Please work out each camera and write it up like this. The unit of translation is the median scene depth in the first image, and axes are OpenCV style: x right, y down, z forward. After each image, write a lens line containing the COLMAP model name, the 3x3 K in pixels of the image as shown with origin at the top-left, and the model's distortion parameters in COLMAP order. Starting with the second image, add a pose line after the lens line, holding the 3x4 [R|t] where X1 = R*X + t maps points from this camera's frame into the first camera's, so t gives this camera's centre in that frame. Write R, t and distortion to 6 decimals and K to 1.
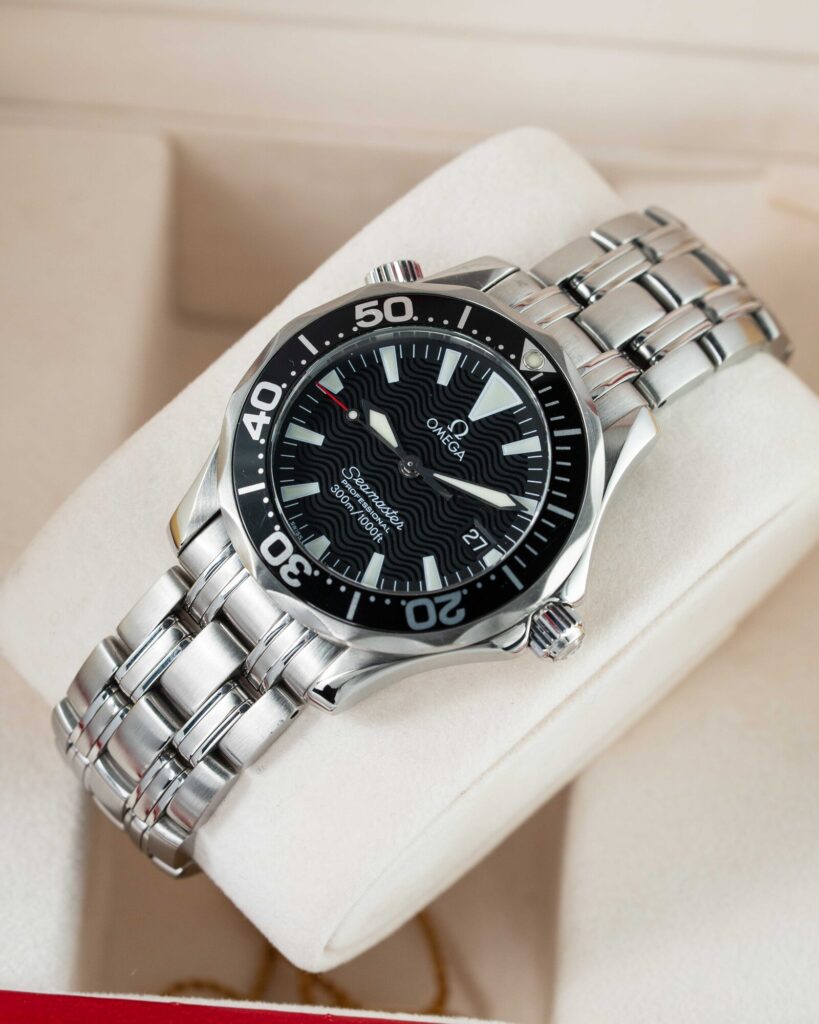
lens RADIAL K [[4778.6, 0, 409.9], [0, 4778.6, 514.0], [0, 0, 1]] dist [-0.186913, 0.000000]
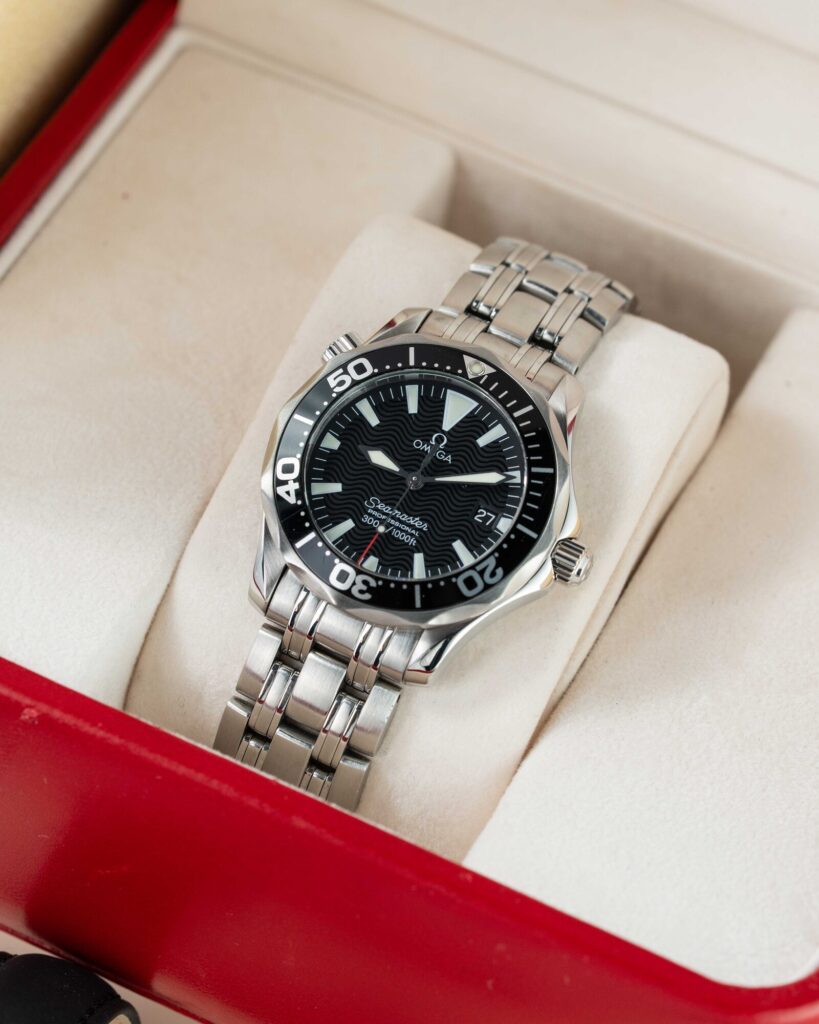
lens RADIAL K [[4778.6, 0, 408.5], [0, 4778.6, 511.2], [0, 0, 1]] dist [-0.186913, 0.000000]
pose [[0.930143, -0.347170, 0.119613, -0.154589], [0.353850, 0.934472, -0.039385, 0.046348], [-0.098102, 0.078959, 0.992039, -0.245880]]
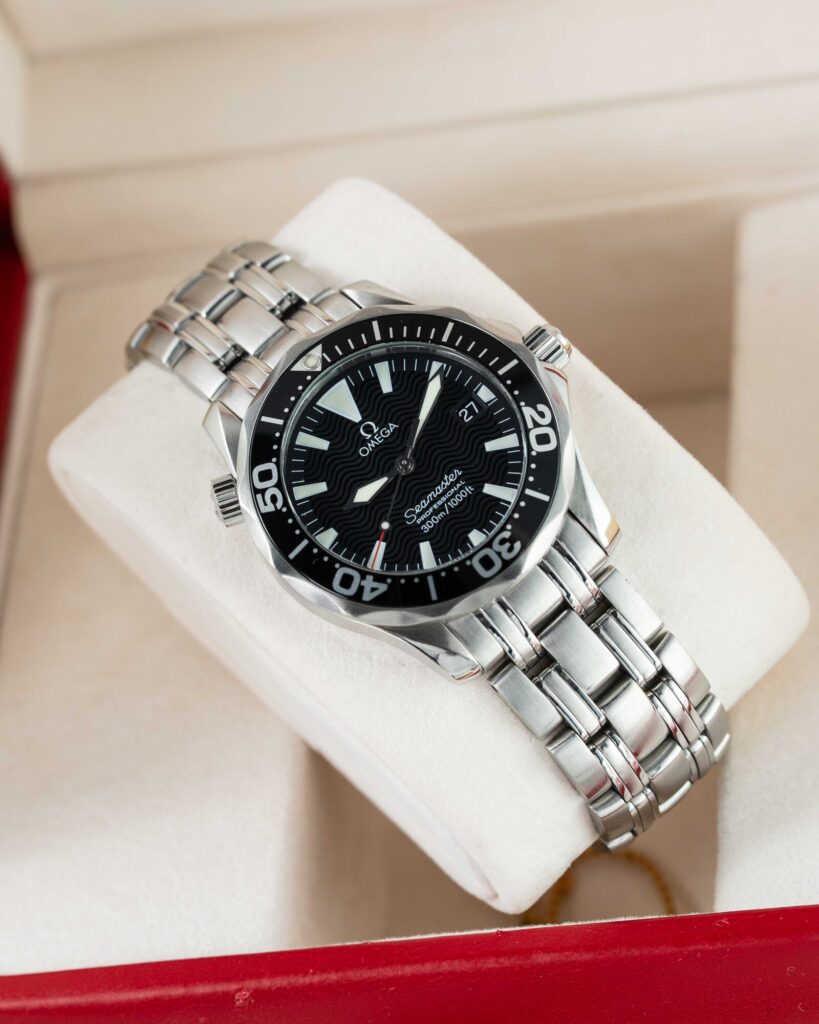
lens RADIAL K [[4778.6, 0, 408.5], [0, 4778.6, 512.1], [0, 0, 1]] dist [-0.186913, 0.000000]
pose [[-0.028184, -0.923673, 0.382144, -0.446824], [0.979529, 0.050710, 0.194811, -0.231097], [-0.199320, 0.379812, 0.903335, -0.028073]]
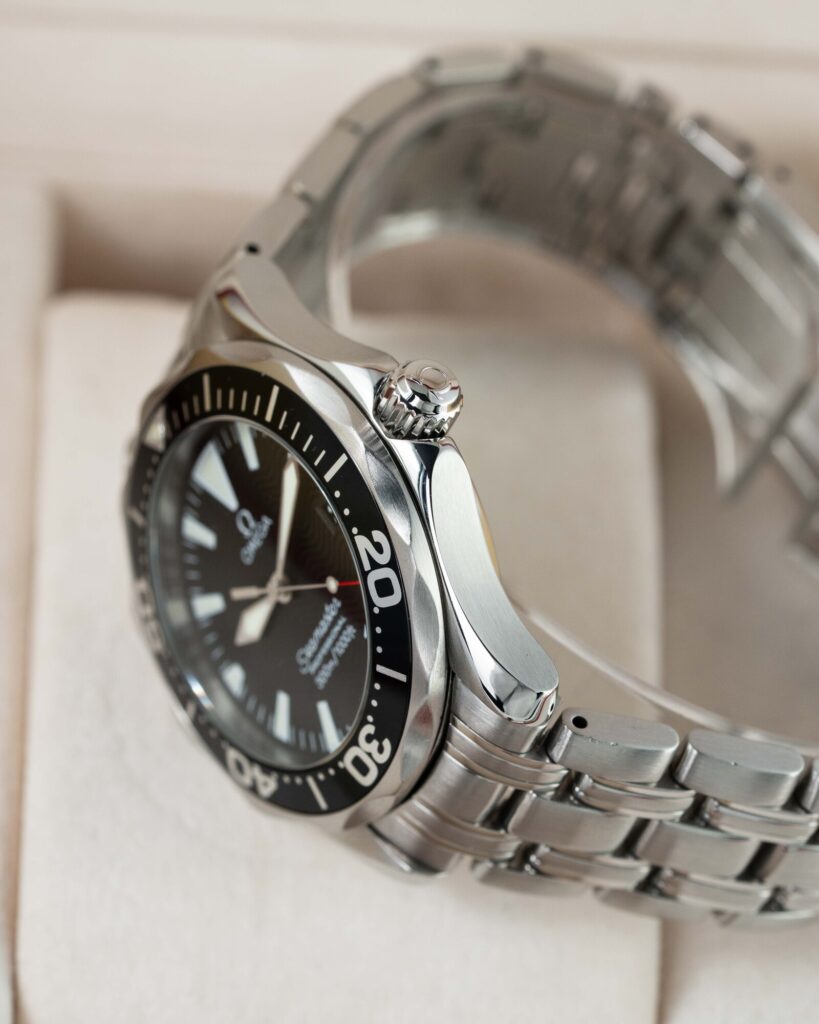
lens RADIAL K [[4778.6, 0, 410.0], [0, 4778.6, 512.4], [0, 0, 1]] dist [-0.186913, 0.000000]
pose [[-0.126918, -0.983517, -0.128787, 0.109532], [0.824518, -0.032428, -0.564906, 0.446152], [0.551418, -0.177884, 0.815043, 0.380709]]
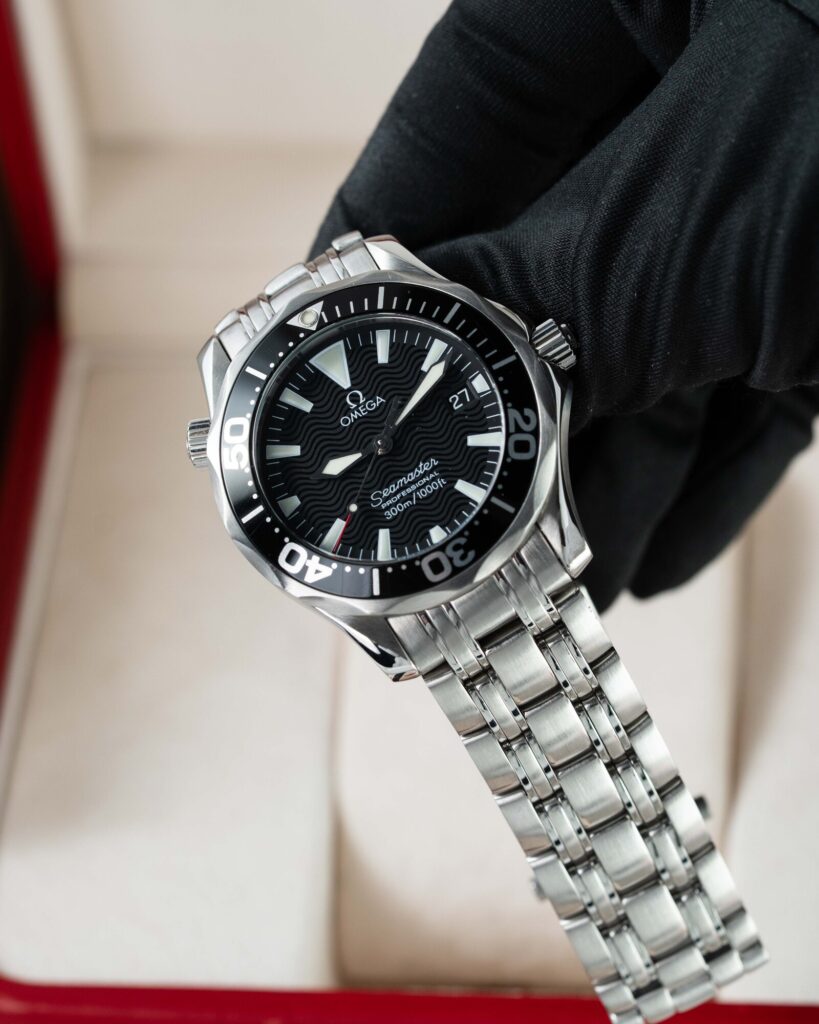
lens RADIAL K [[4778.6, 0, 409.4], [0, 4778.6, 512.9], [0, 0, 1]] dist [-0.186913, 0.000000]
pose [[0.188479, -0.948039, 0.256316, -0.293220], [0.977491, 0.206292, 0.044226, -0.048839], [-0.094804, 0.242211, 0.965581, -0.050617]]
